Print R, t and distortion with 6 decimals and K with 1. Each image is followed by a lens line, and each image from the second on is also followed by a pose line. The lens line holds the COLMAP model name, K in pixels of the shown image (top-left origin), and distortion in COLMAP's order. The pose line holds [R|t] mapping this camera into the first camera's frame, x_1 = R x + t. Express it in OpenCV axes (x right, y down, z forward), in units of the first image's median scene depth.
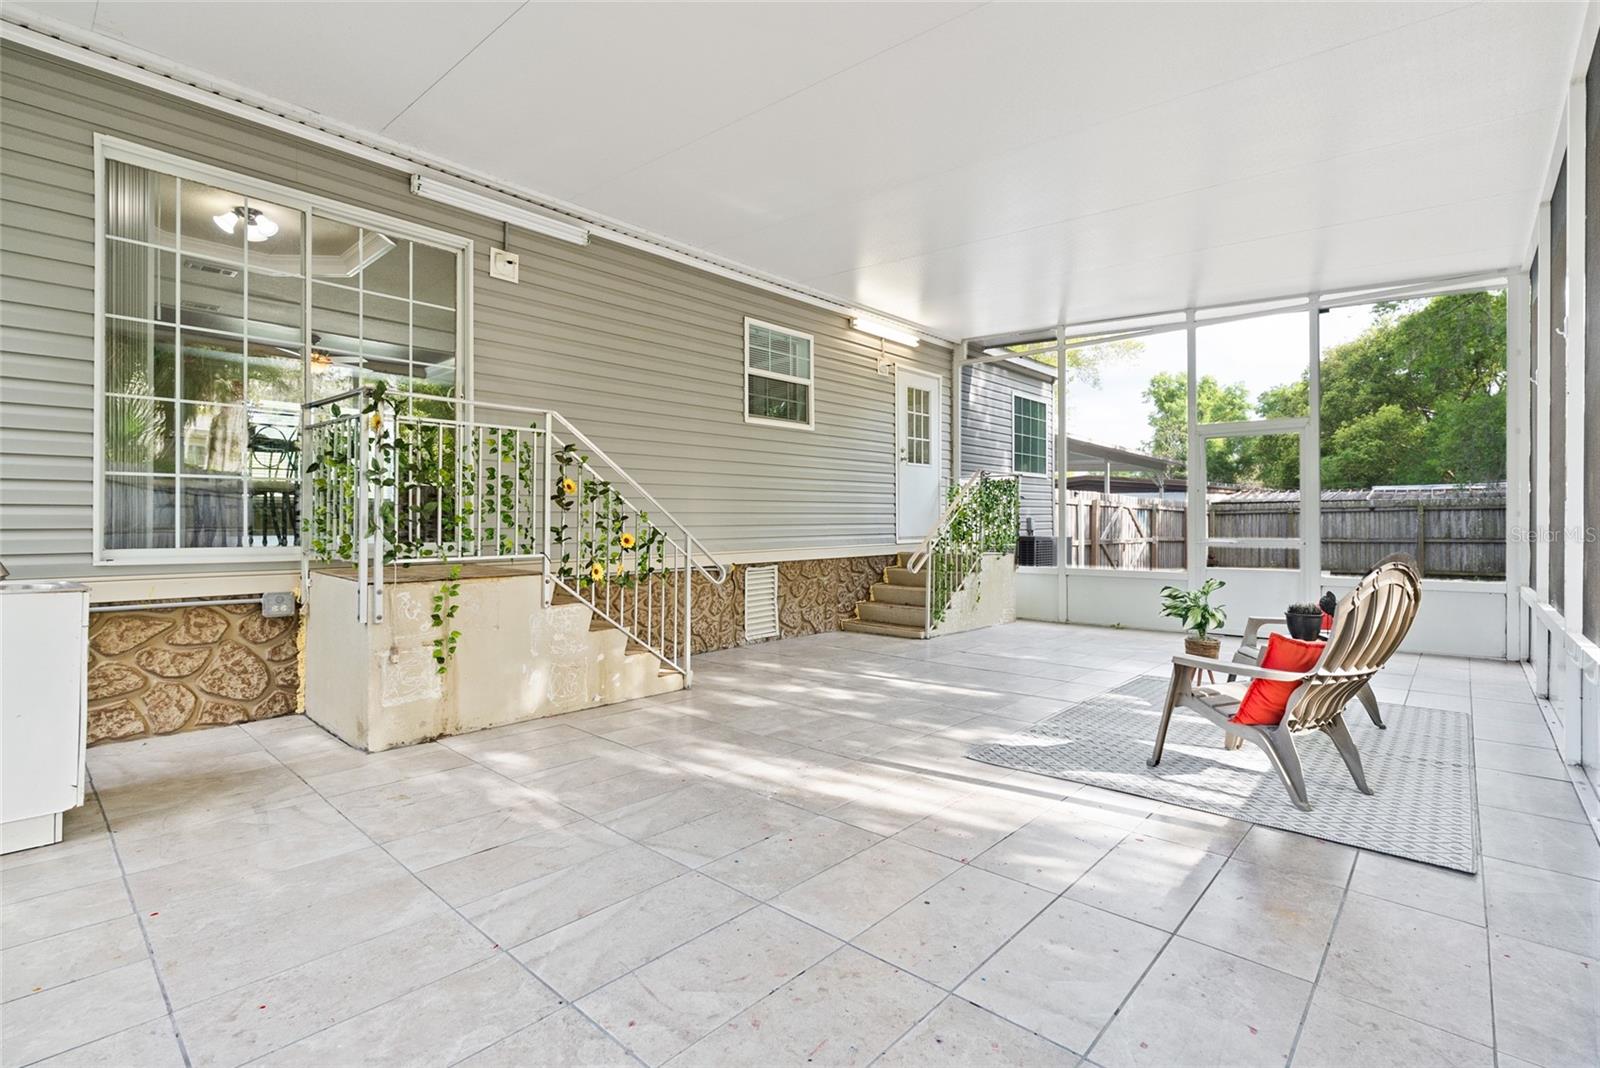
lens RADIAL K [[735.8, 0, 793.4], [0, 735.8, 524.1], [0, 0, 1]] dist [-0.001603, 0.000129]
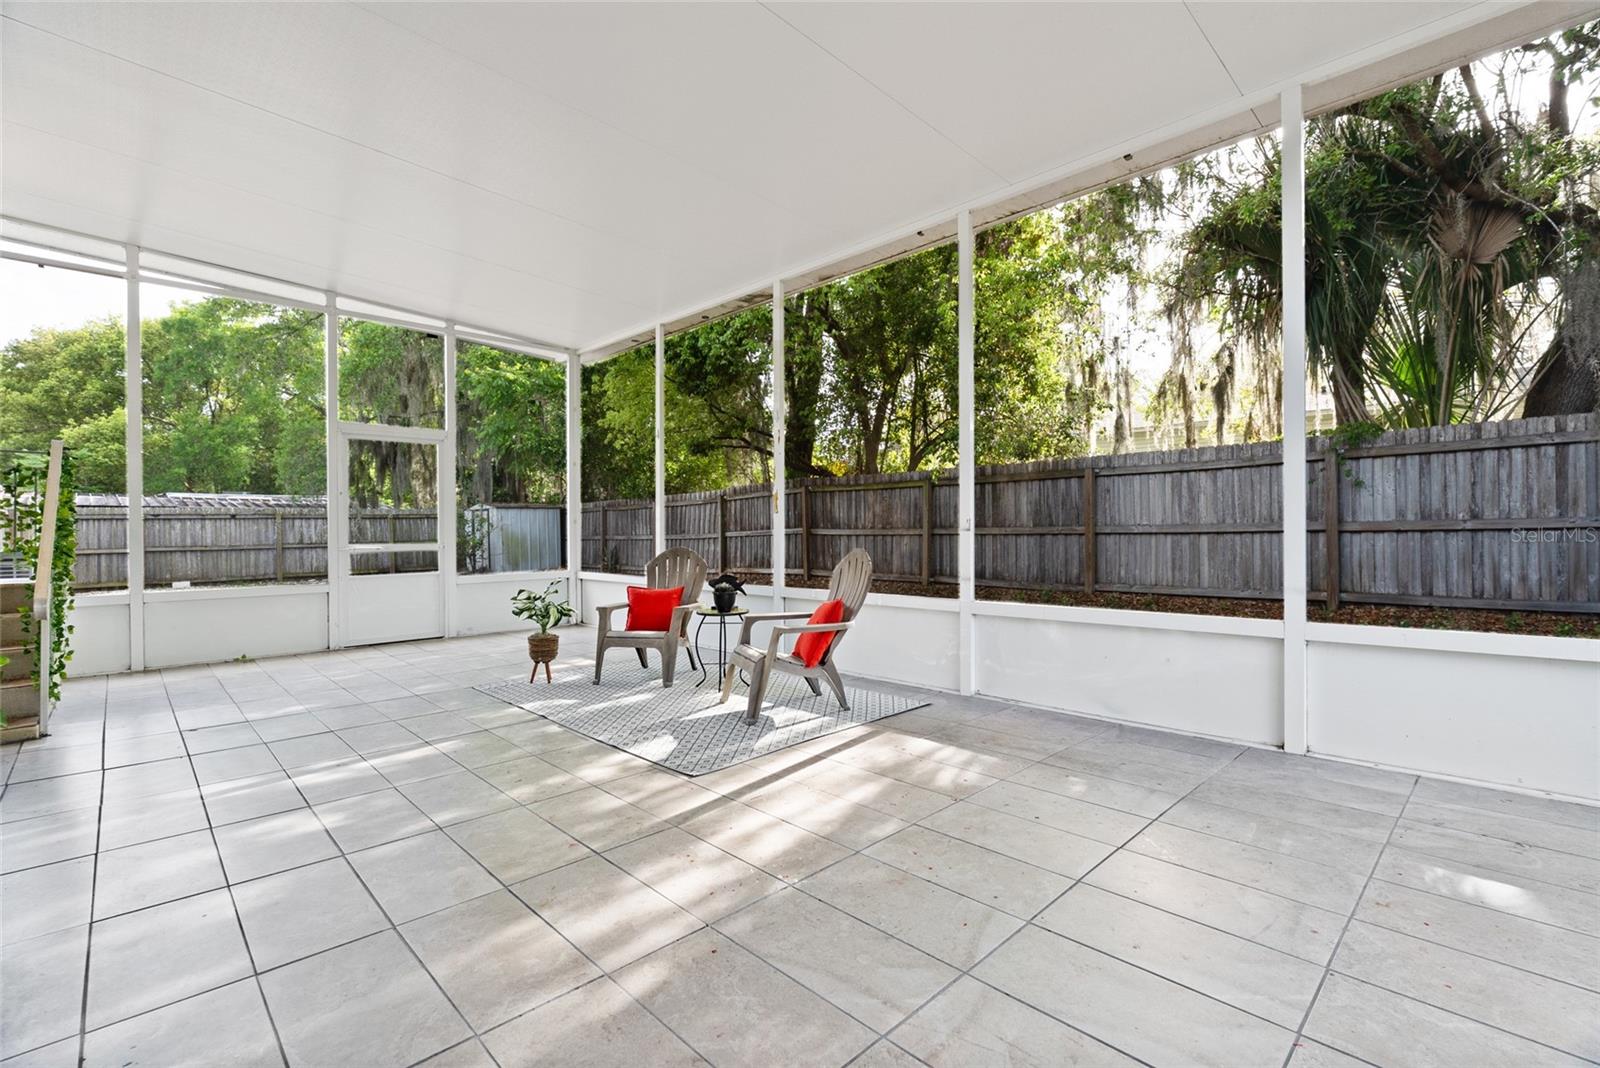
lens RADIAL K [[718.4, 0, 799.0], [0, 718.4, 525.4], [0, 0, 1]] dist [-0.006929, 0.000179]
pose [[0.055095, 0.004515, 0.998471, -0.633753], [0.005800, 0.999971, -0.004842, 0.005454], [-0.998464, 0.006058, 0.055067, 0.781543]]
